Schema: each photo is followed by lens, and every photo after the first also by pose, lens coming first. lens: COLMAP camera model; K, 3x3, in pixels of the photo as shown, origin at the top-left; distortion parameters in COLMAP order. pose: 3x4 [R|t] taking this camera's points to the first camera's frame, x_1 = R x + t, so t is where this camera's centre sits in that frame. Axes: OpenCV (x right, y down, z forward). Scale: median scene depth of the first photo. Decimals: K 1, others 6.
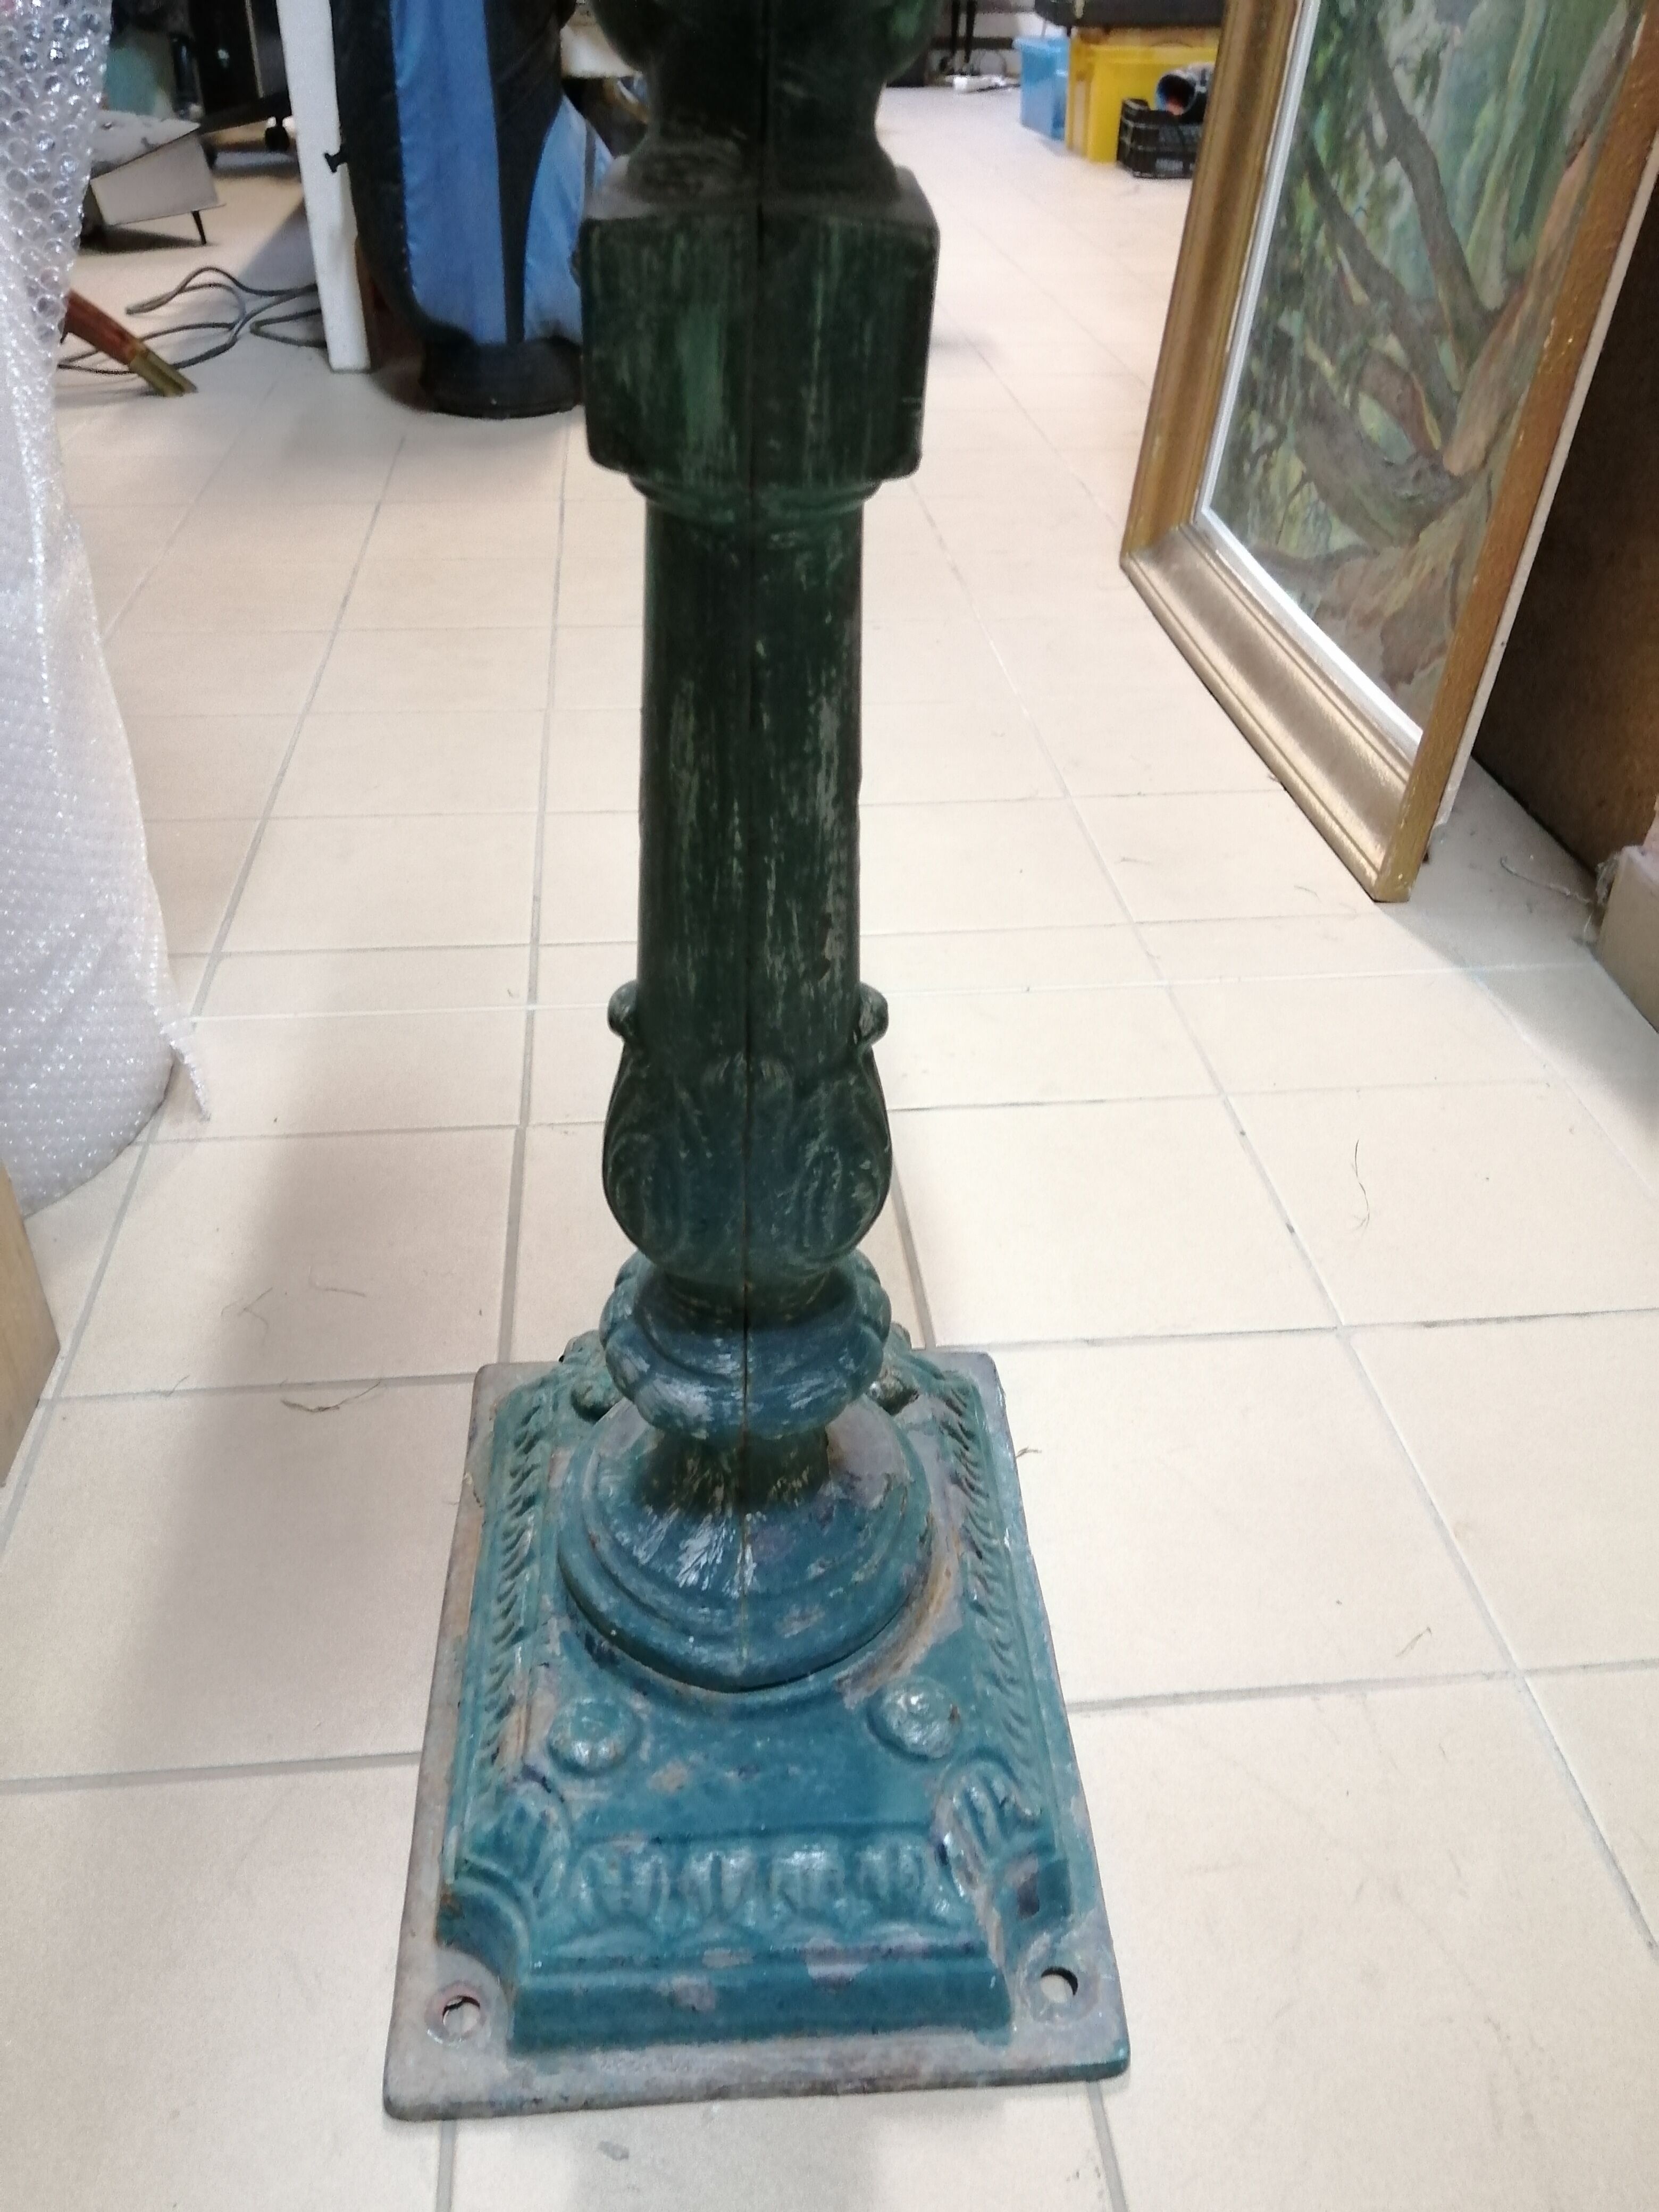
lens RADIAL K [[1751.8, 0, 823.4], [0, 1751.8, 1111.2], [0, 0, 1]] dist [0.060567, -0.109658]
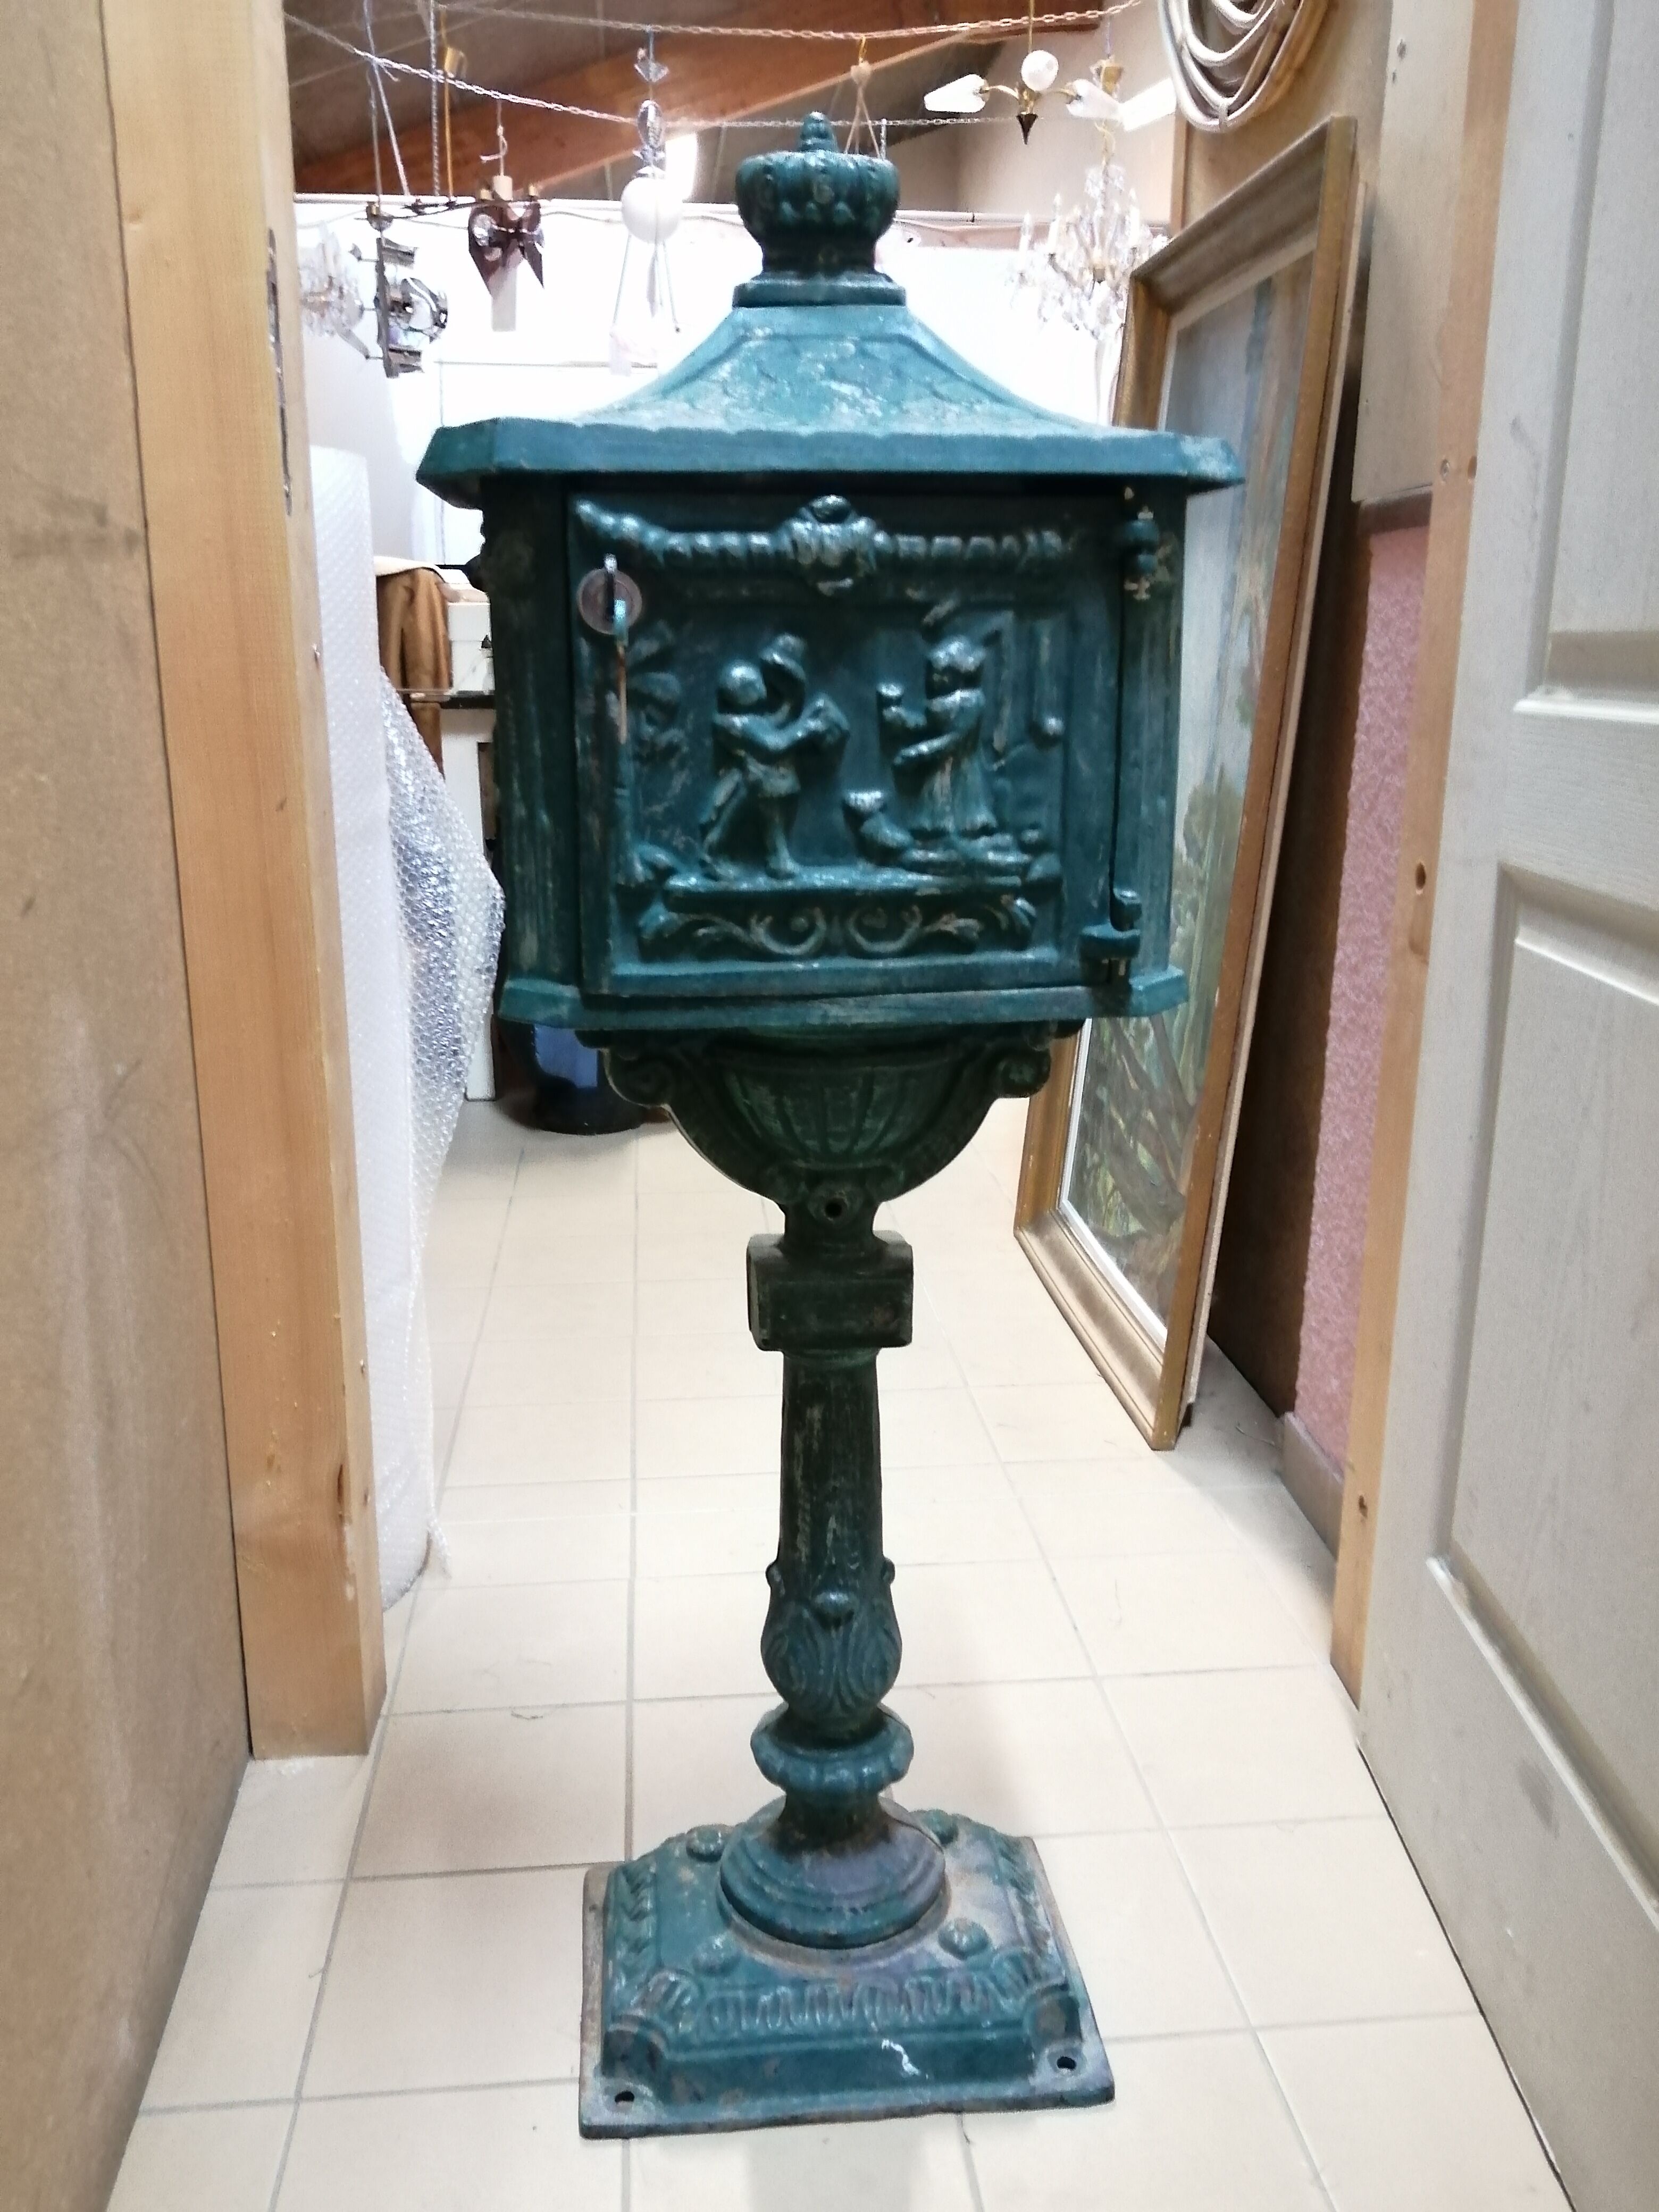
lens RADIAL K [[1763.1, 0, 826.0], [0, 1763.1, 1109.7], [0, 0, 1]] dist [0.070117, -0.145463]
pose [[0.999934, -0.011422, -0.001478, 0.020086], [0.010249, 0.941053, -0.338104, 0.130749], [0.005252, 0.338066, 0.941108, -0.621010]]
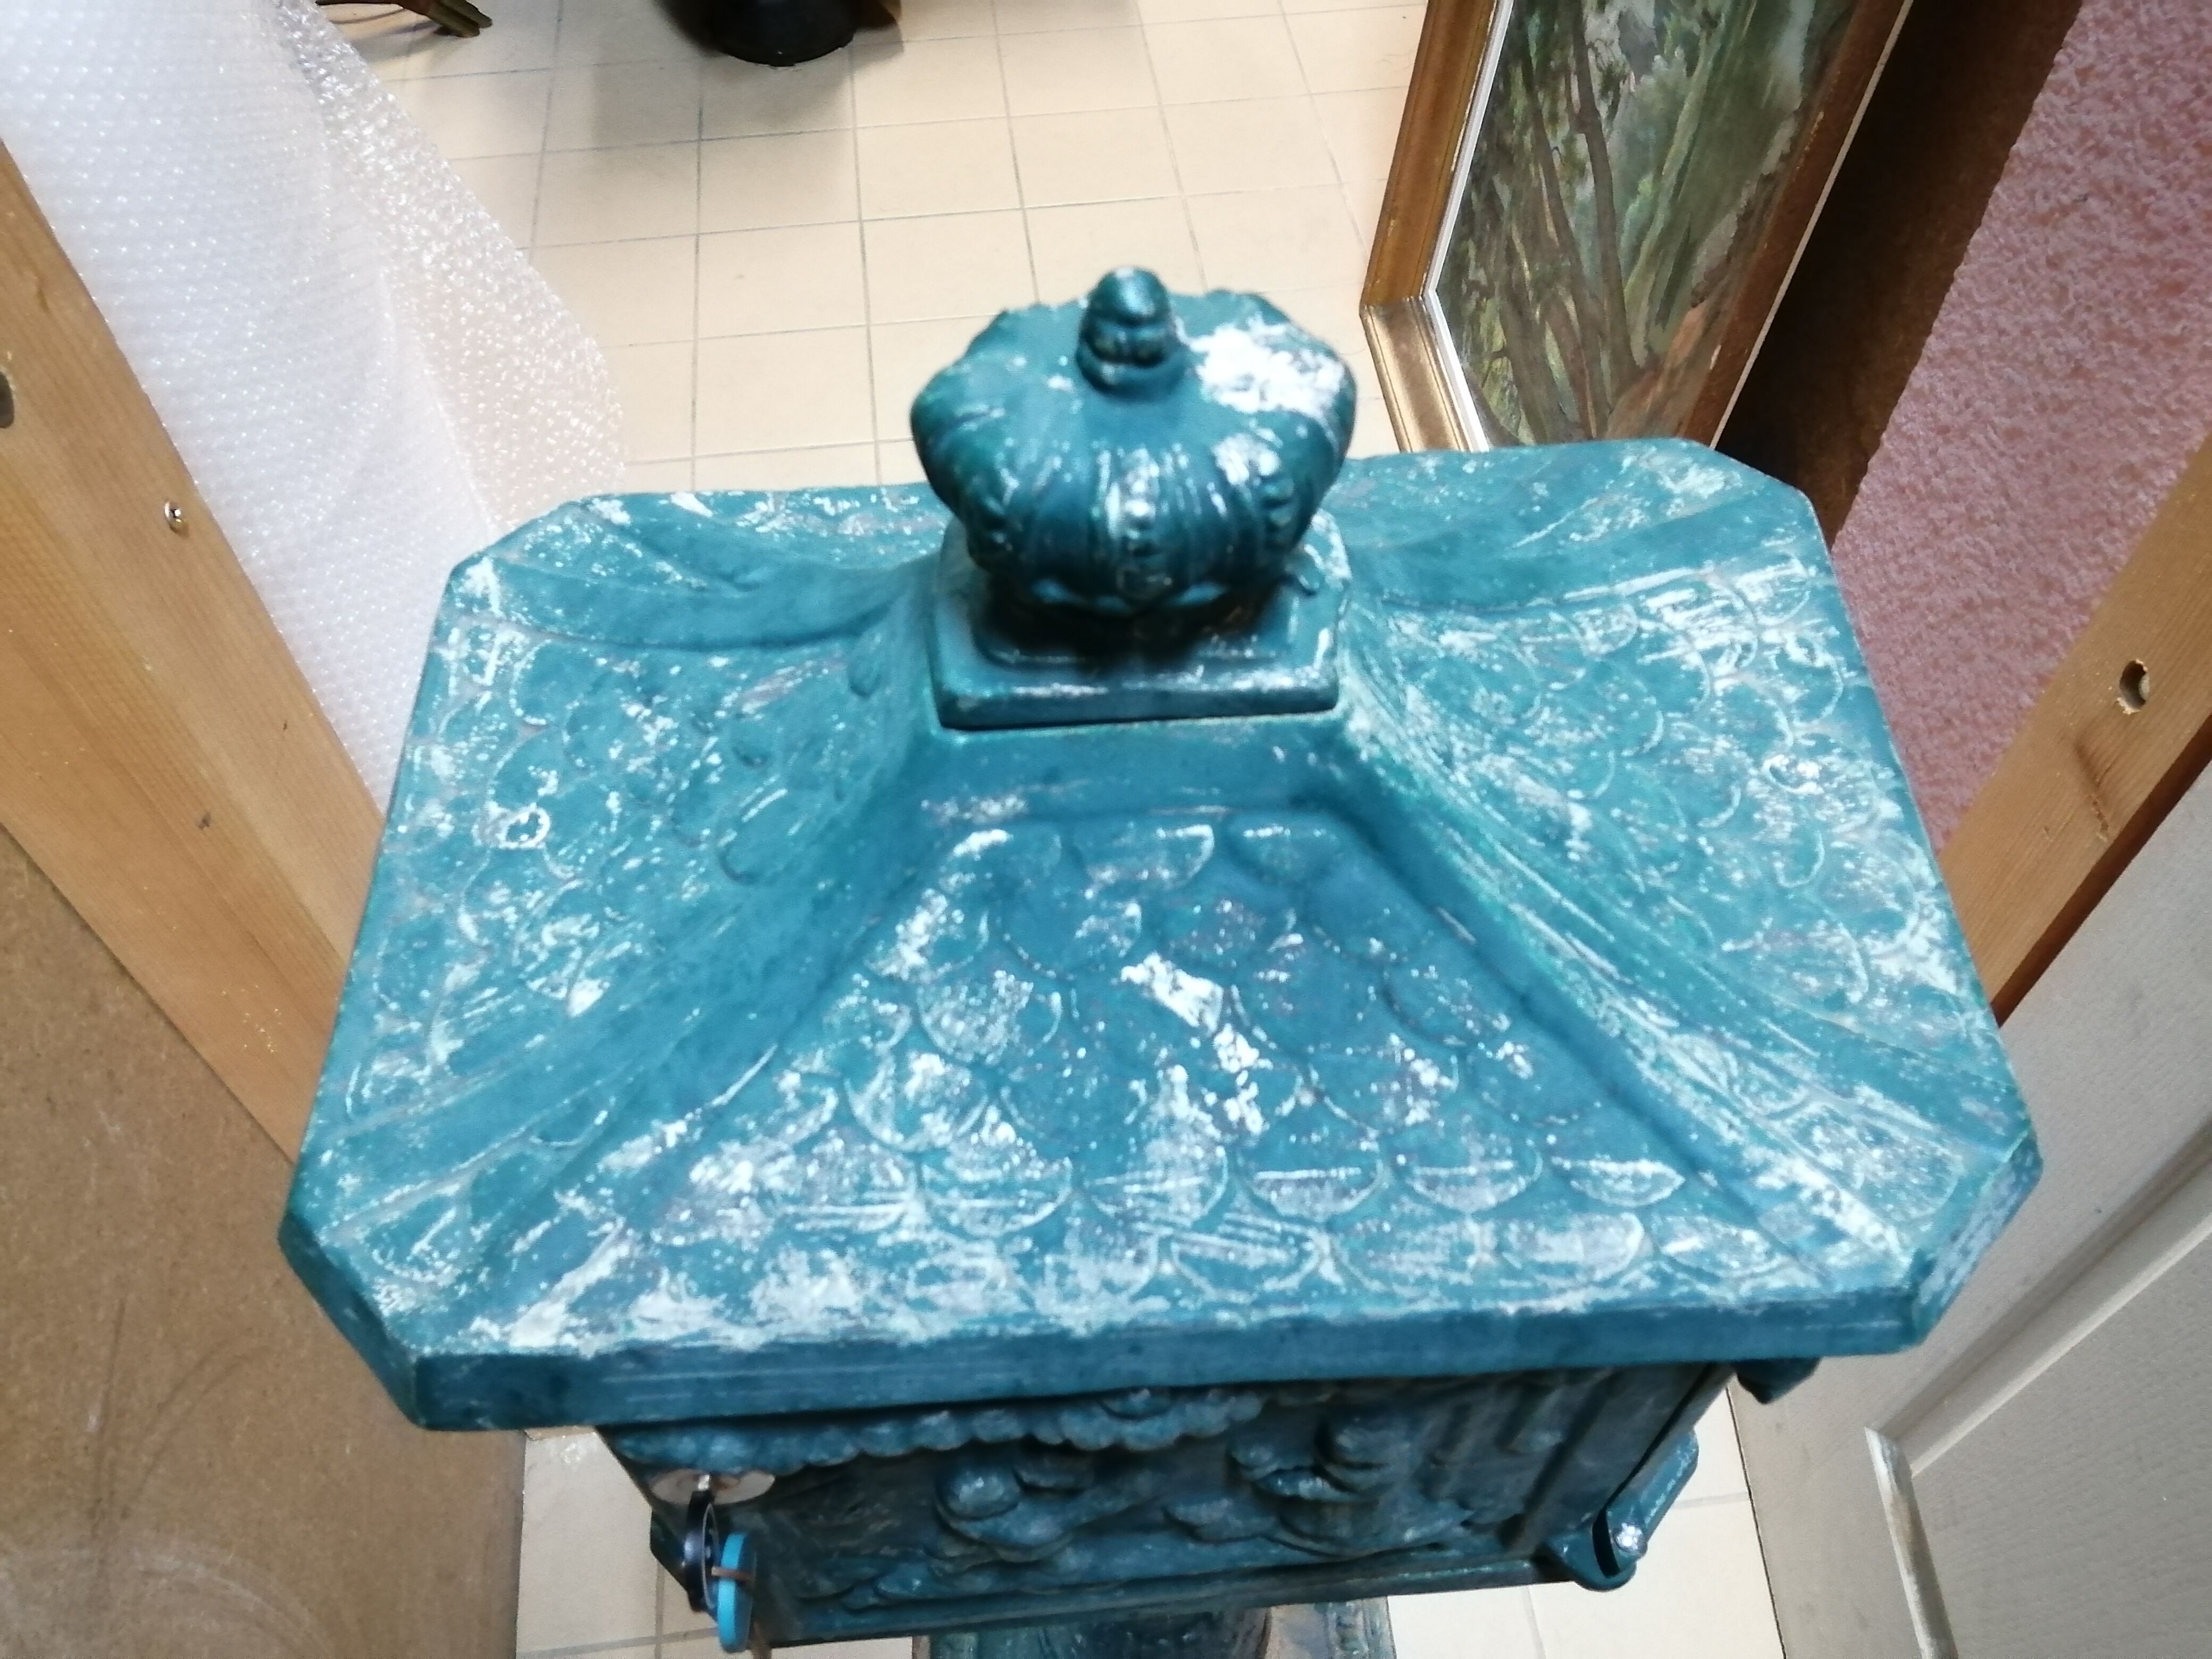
lens RADIAL K [[1763.1, 0, 1110.4], [0, 1763.1, 830.3], [0, 0, 1]] dist [0.070117, -0.145463]
pose [[0.998363, 0.025465, -0.051222, 0.032107], [-0.007340, 0.945074, 0.326775, -0.521858], [0.056730, -0.325864, 0.943713, -0.333167]]
